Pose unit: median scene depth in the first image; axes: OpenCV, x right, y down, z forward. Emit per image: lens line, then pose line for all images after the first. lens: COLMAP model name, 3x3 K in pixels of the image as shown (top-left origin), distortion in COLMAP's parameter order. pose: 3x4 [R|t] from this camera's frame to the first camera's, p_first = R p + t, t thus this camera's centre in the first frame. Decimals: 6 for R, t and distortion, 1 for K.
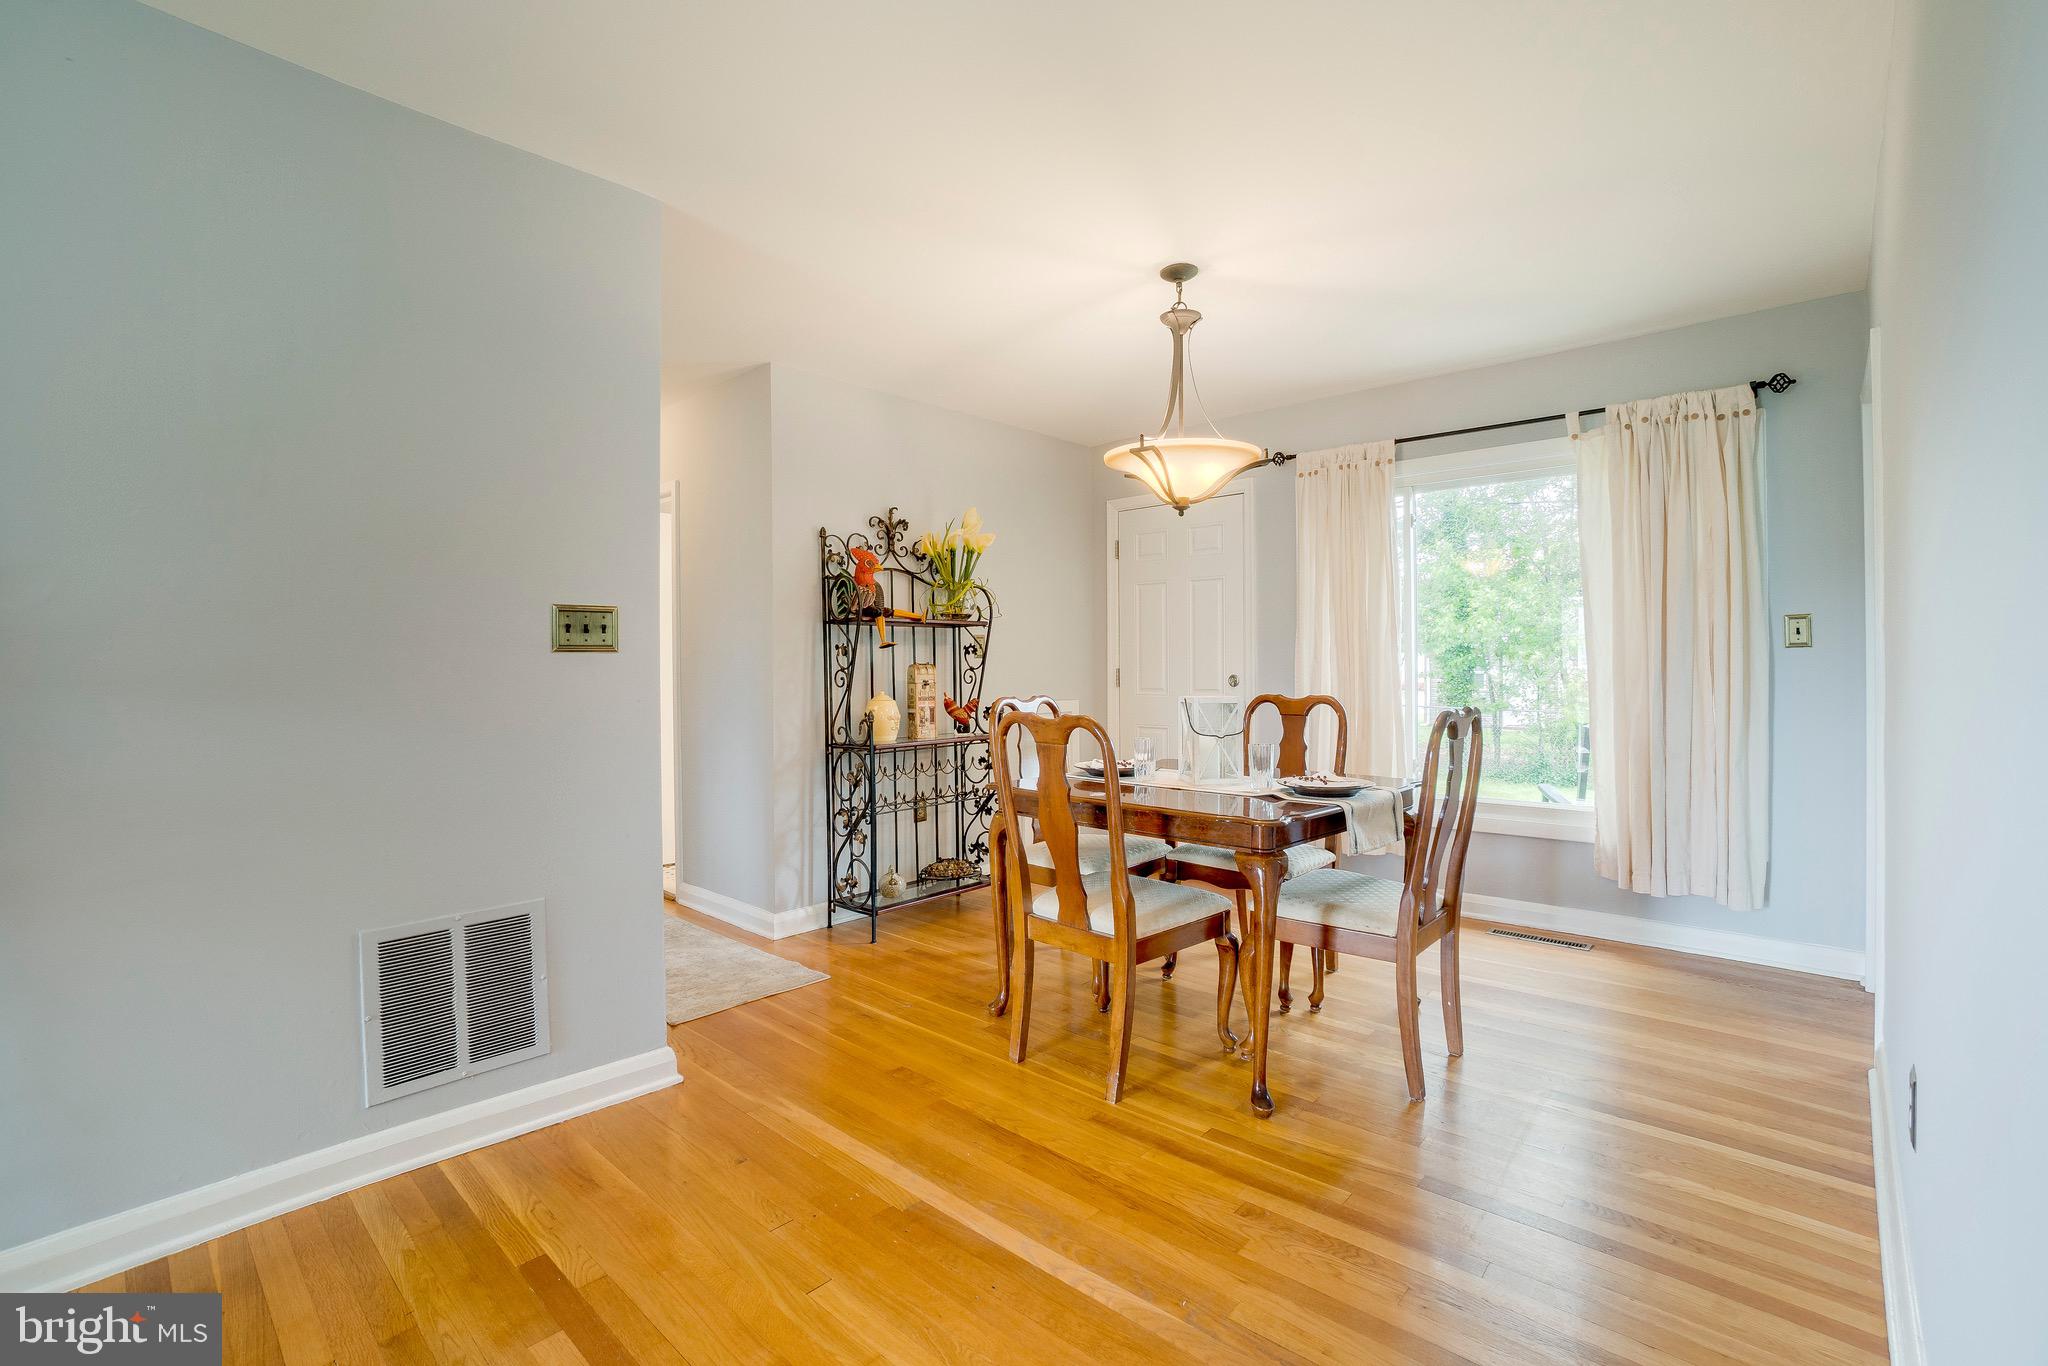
lens RADIAL K [[894.7, 0, 1029.2], [0, 894.7, 676.6], [0, 0, 1]] dist [-0.028248, 0.000917]
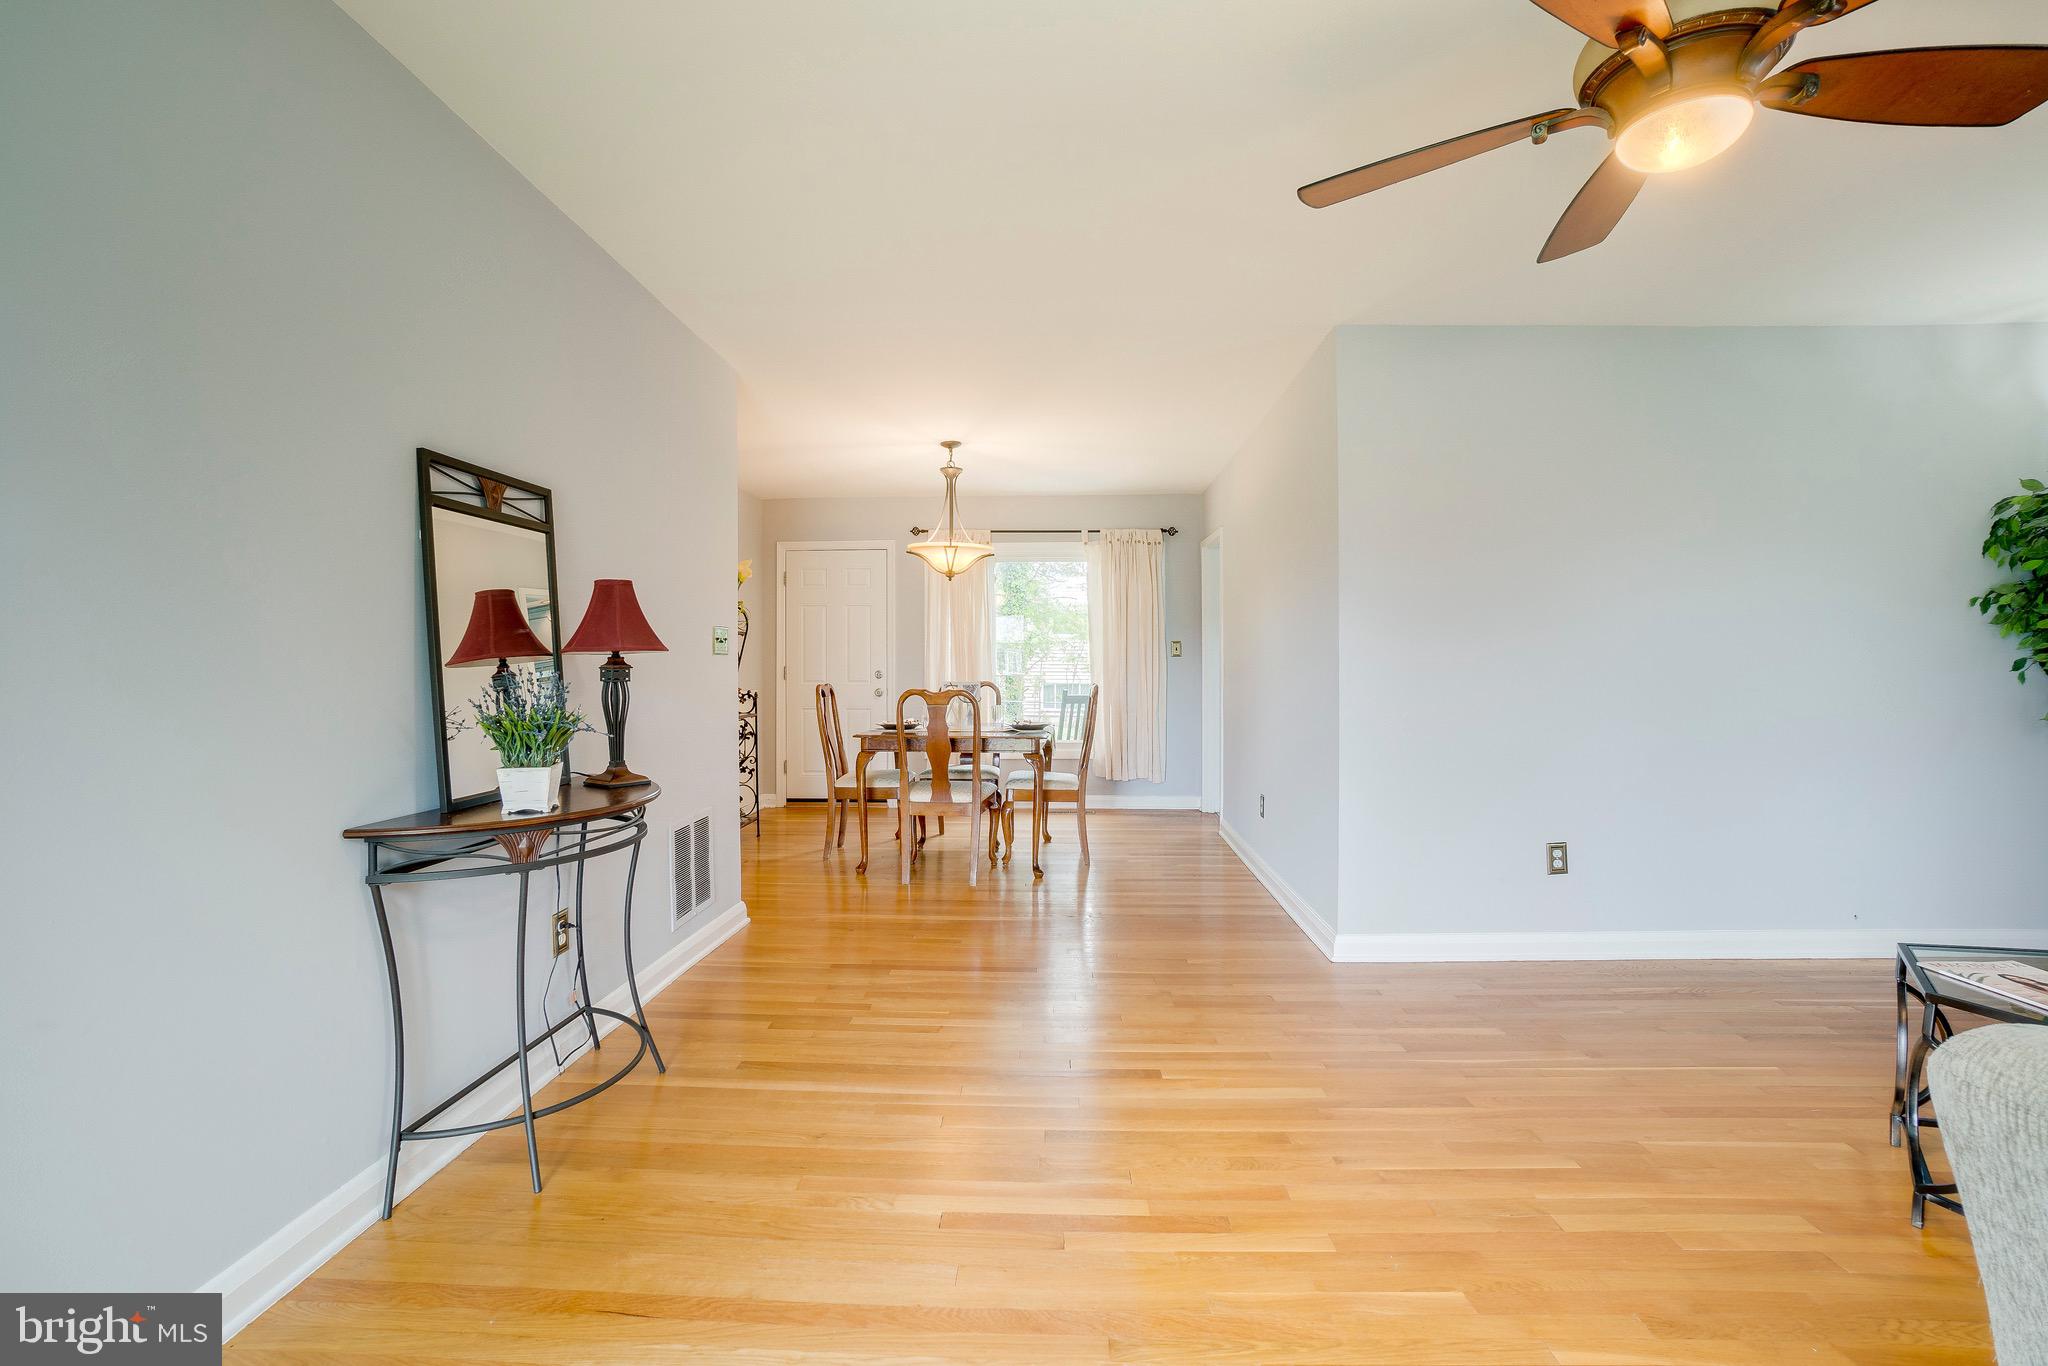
lens RADIAL K [[894.7, 0, 1020.6], [0, 894.7, 677.7], [0, 0, 1]] dist [-0.028248, 0.000917]
pose [[0.773426, -0.009652, 0.633813, -0.771688], [0.008568, 0.999952, 0.004772, 0.006304], [-0.633828, 0.001740, 0.773472, -0.426831]]
